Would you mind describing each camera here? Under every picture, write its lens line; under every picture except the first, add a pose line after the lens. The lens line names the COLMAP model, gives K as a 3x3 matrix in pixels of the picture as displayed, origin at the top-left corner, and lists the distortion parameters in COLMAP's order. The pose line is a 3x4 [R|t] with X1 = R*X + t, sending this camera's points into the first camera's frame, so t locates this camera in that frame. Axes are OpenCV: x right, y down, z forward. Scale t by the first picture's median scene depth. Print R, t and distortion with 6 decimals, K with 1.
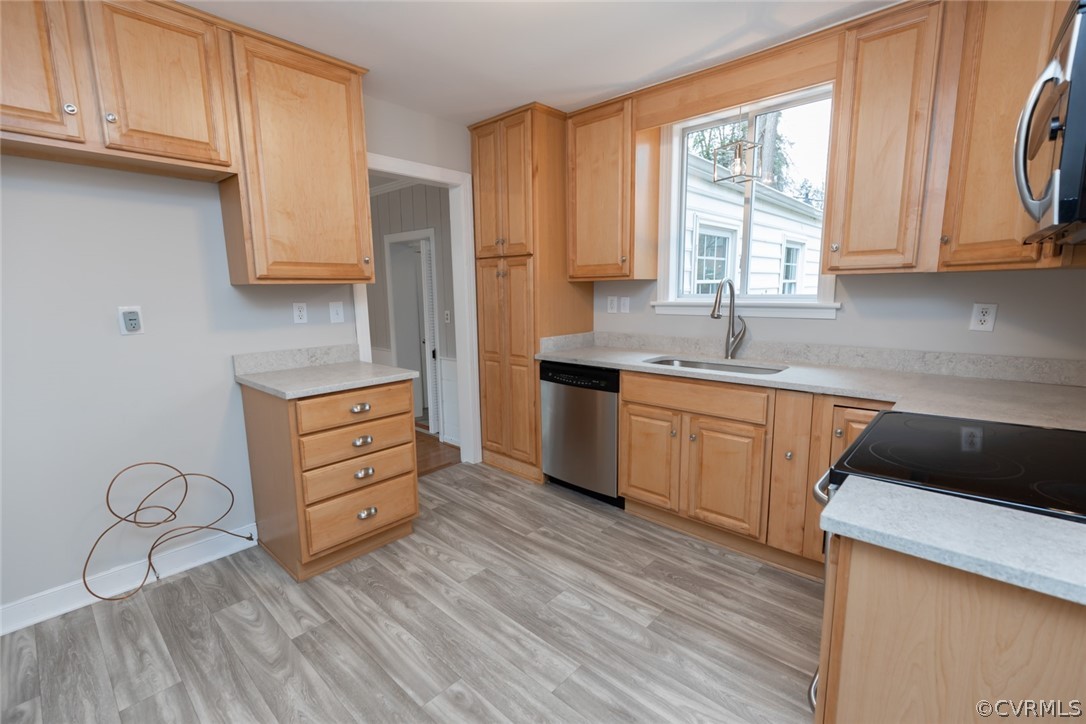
lens RADIAL K [[484.5, 0, 543.0], [0, 484.5, 362.0], [0, 0, 1]] dist [0.018685, -0.000152]
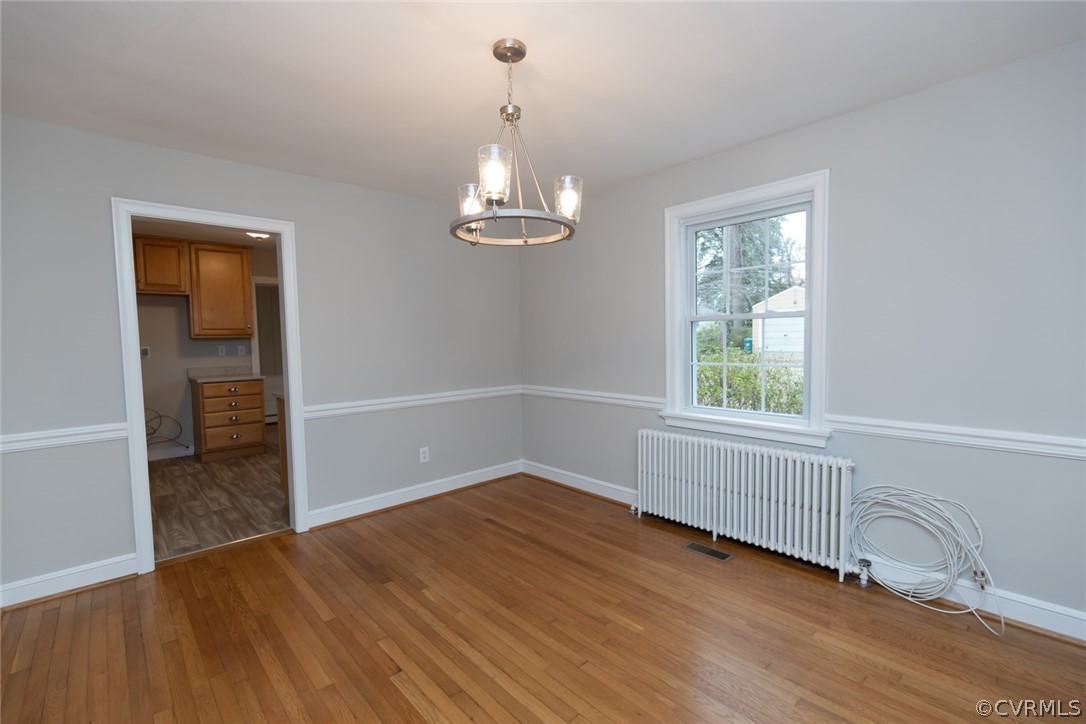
lens RADIAL K [[484.5, 0, 543.0], [0, 484.5, 362.0], [0, 0, 1]] dist [0.018685, -0.000152]
pose [[0.996312, -0.000189, -0.085809, 1.209875], [-0.008205, 0.995206, -0.097454, 0.164539], [0.085416, 0.097798, 0.991534, -1.126535]]
